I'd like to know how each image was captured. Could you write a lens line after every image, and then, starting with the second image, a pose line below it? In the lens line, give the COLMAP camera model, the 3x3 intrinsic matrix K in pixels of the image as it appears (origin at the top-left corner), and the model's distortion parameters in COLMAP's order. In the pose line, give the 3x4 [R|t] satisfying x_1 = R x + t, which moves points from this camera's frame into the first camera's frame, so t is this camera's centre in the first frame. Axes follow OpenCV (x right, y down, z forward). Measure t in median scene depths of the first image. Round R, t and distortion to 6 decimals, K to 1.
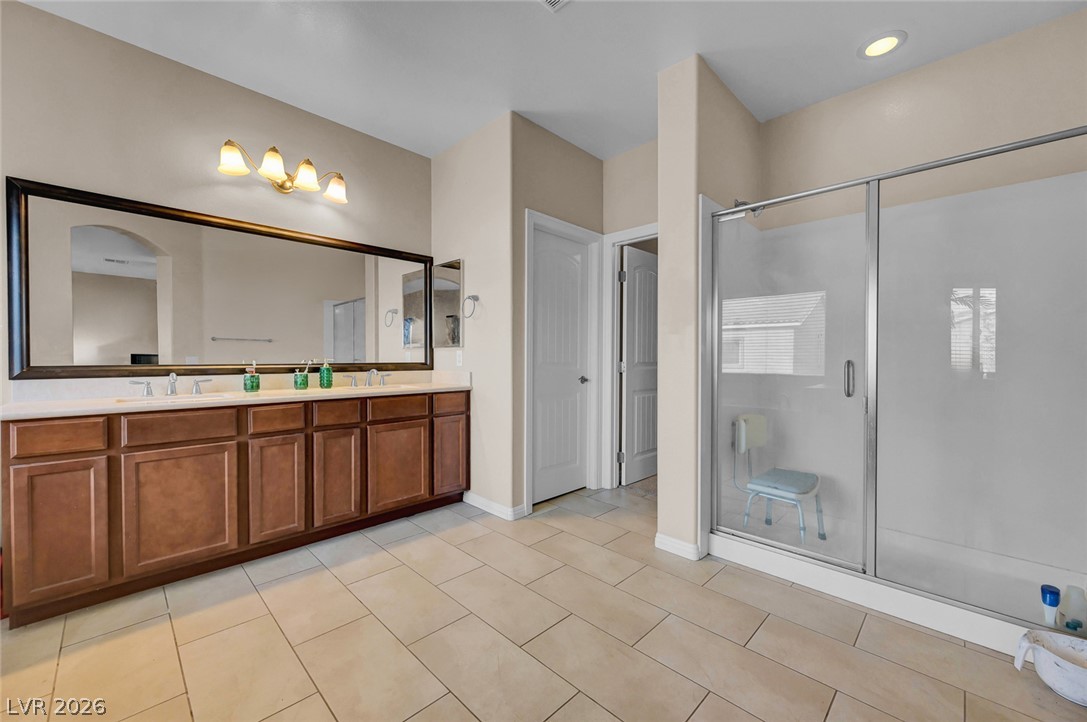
lens RADIAL K [[427.6, 0, 548.7], [0, 427.6, 361.7], [0, 0, 1]] dist [-0.001202, 0.000031]
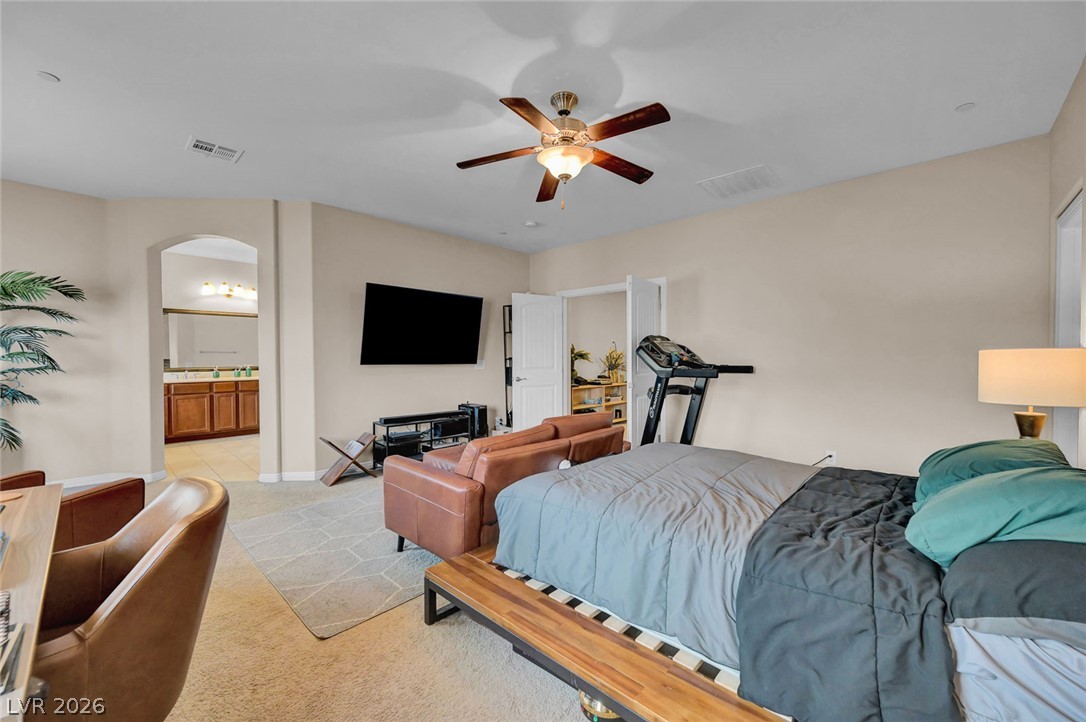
lens RADIAL K [[427.2, 0, 548.2], [0, 427.2, 361.7], [0, 0, 1]] dist [-0.001202, 0.000031]
pose [[0.999801, -0.006947, 0.018709, 1.314421], [0.006896, 0.999972, 0.002794, -0.021495], [-0.018728, -0.002665, 0.999821, -1.681320]]
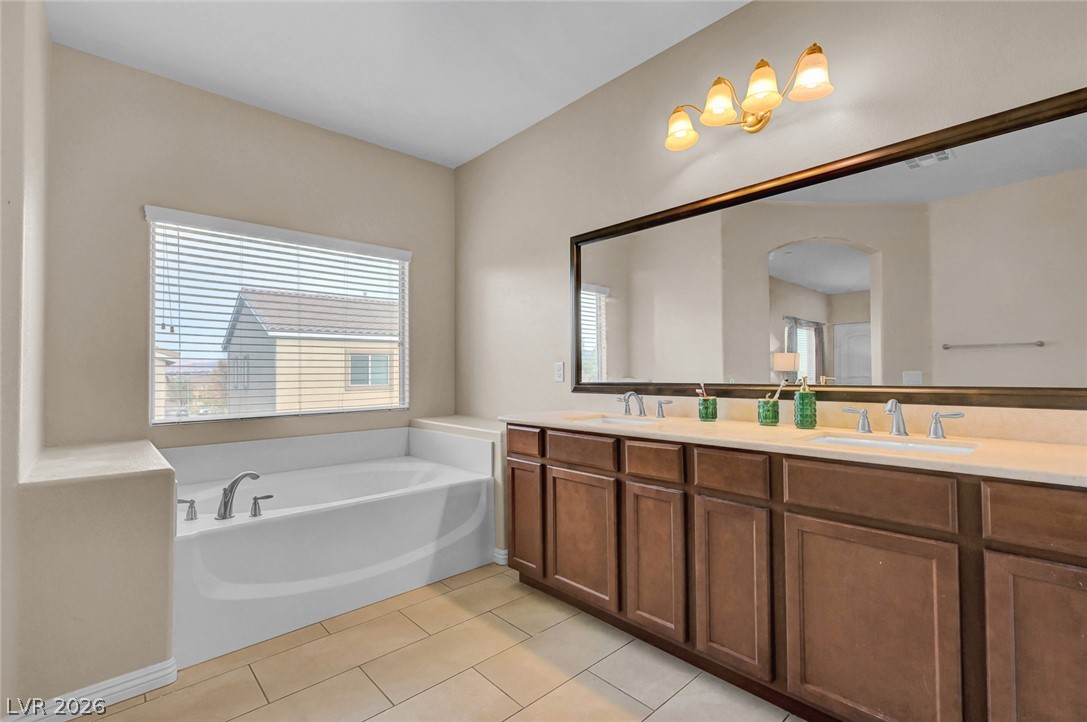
lens RADIAL K [[490.5, 0, 543.5], [0, 490.5, 361.0], [0, 0, 1]] dist [-0.002061, -0.000174]
pose [[-0.059153, -0.025997, -0.997910, 0.184232], [-0.004713, 0.999657, -0.025763, -0.010980], [0.998238, 0.003179, -0.059256, 0.815687]]
